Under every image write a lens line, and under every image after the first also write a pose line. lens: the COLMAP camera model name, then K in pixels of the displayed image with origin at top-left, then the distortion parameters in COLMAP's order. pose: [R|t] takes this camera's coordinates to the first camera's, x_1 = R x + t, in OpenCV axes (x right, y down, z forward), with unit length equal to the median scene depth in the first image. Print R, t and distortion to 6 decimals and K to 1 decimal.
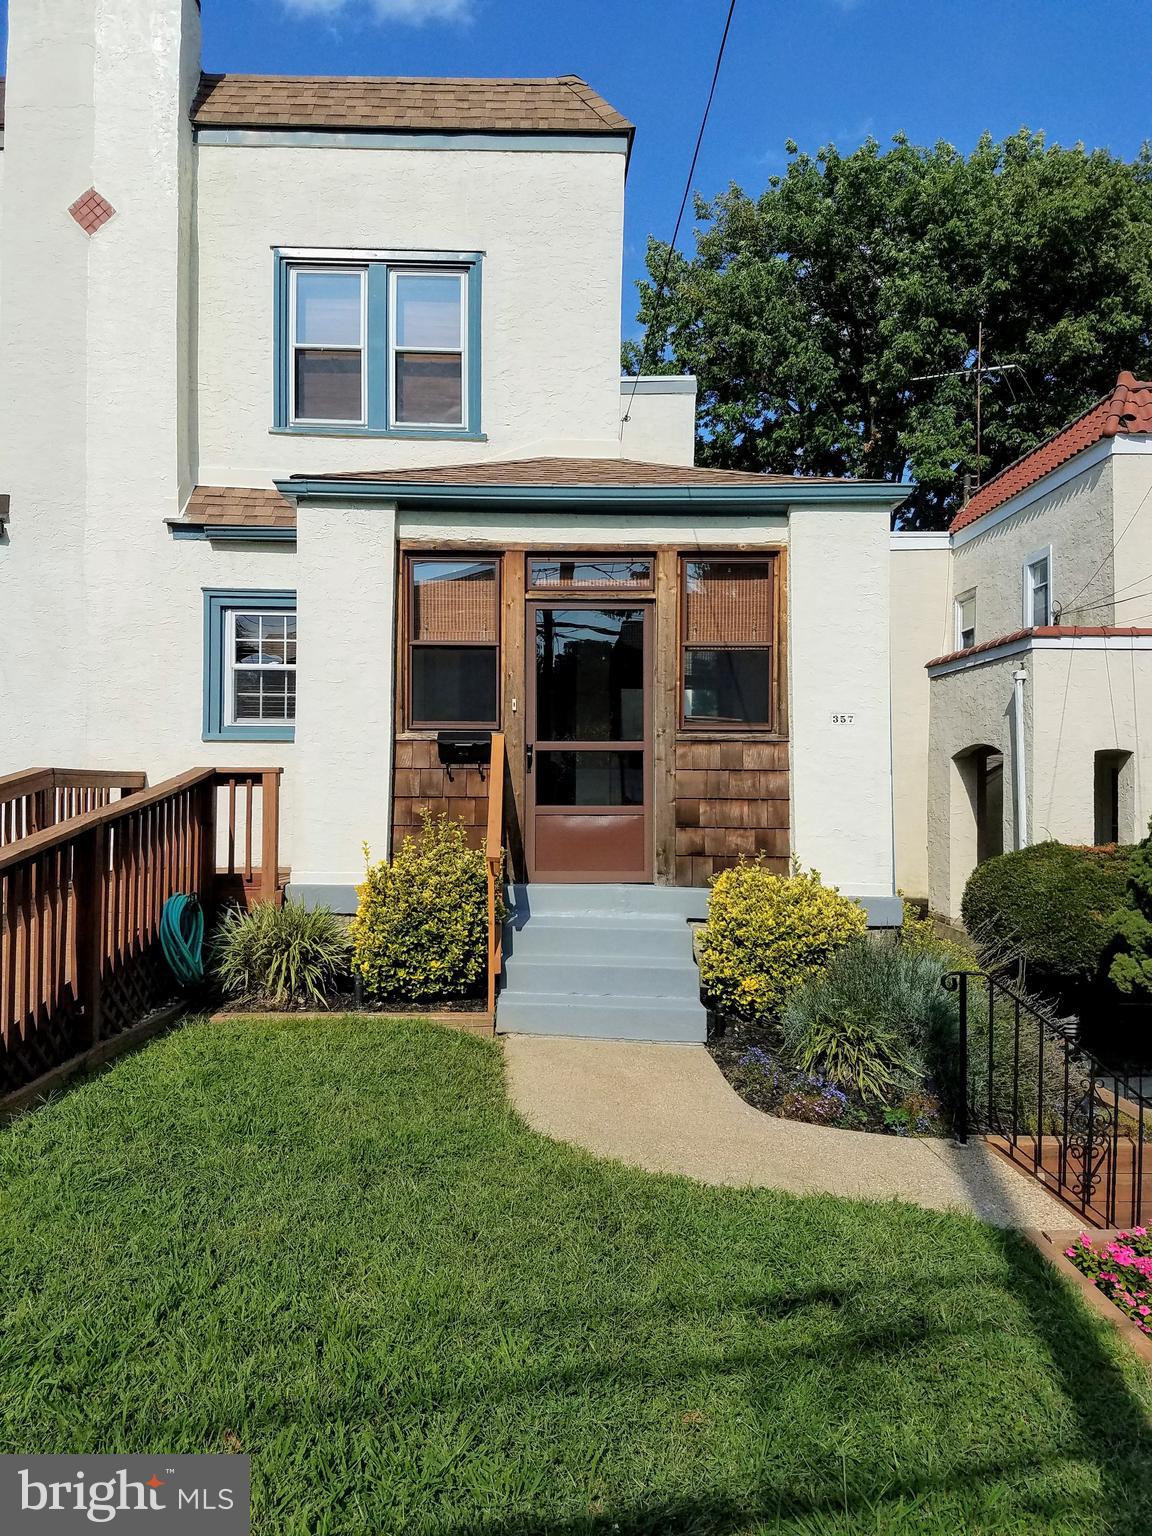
lens RADIAL K [[1183.0, 0, 546.3], [0, 1183.0, 766.9], [0, 0, 1]] dist [0.237192, -0.365421]
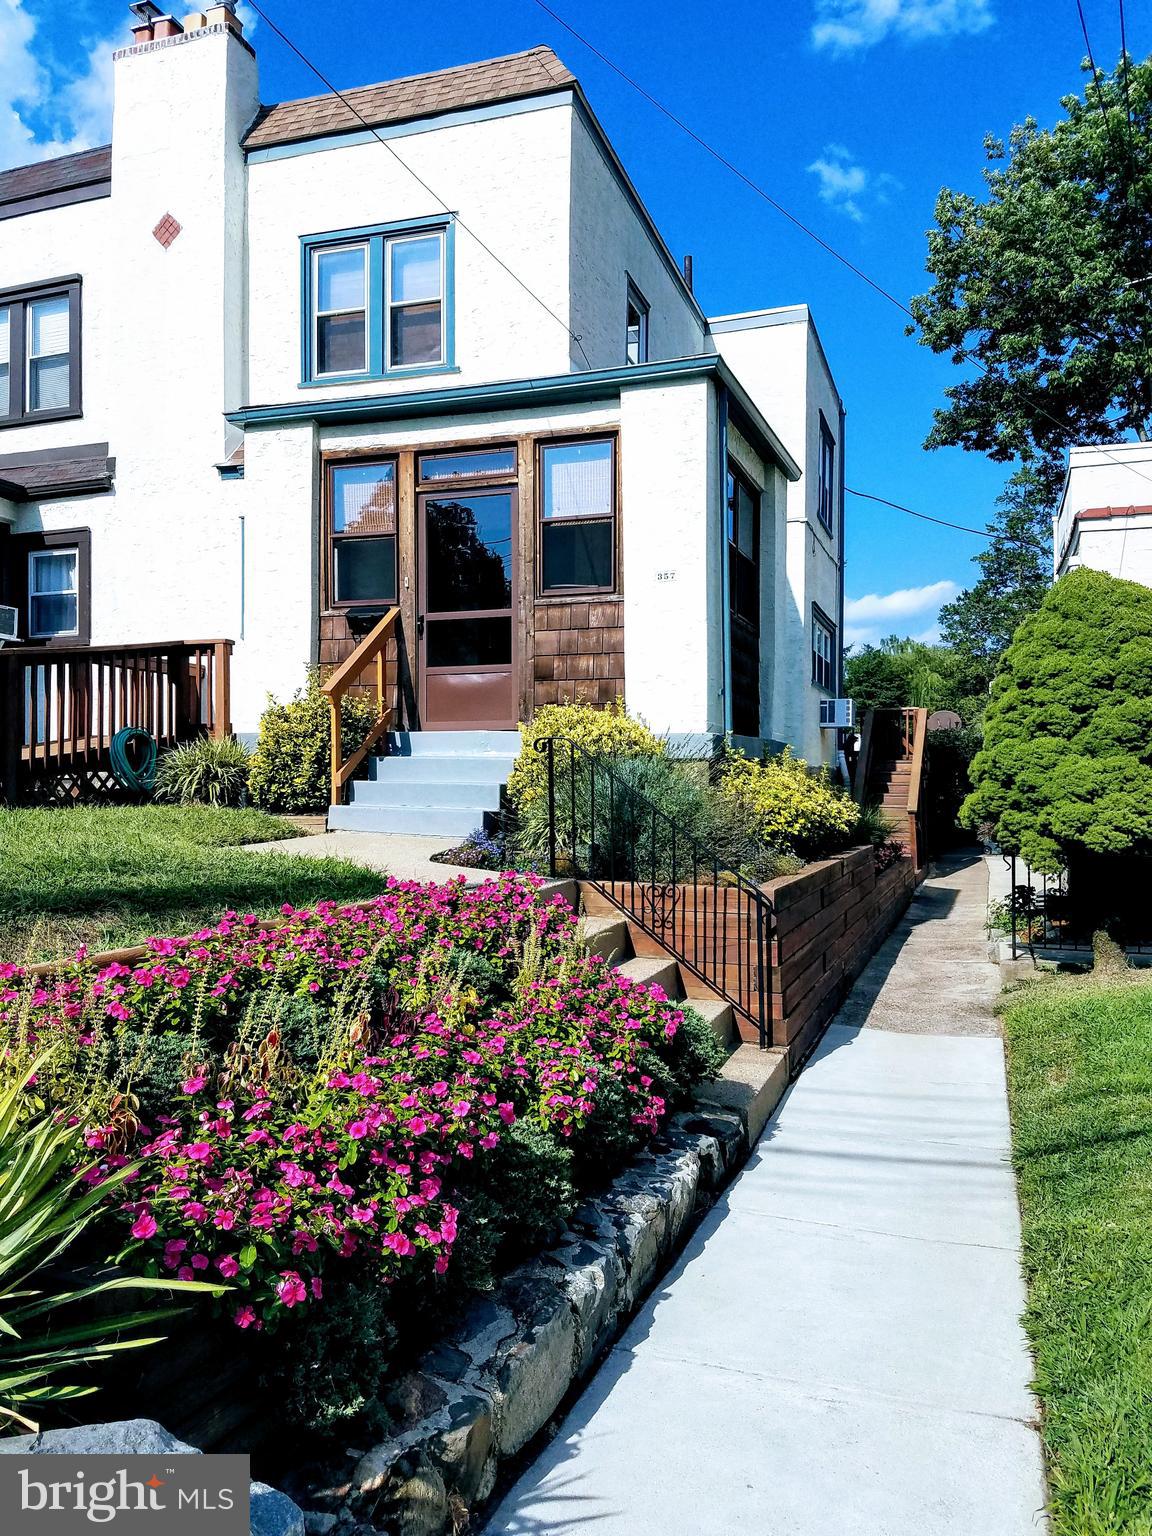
lens RADIAL K [[1183.0, 0, 546.3], [0, 1183.0, 766.9], [0, 0, 1]] dist [0.237192, -0.365421]
pose [[0.936949, -0.007655, -0.349381, 0.520809], [0.004596, 0.999944, -0.009583, 0.145246], [0.349435, 0.007373, 0.936932, -0.075354]]
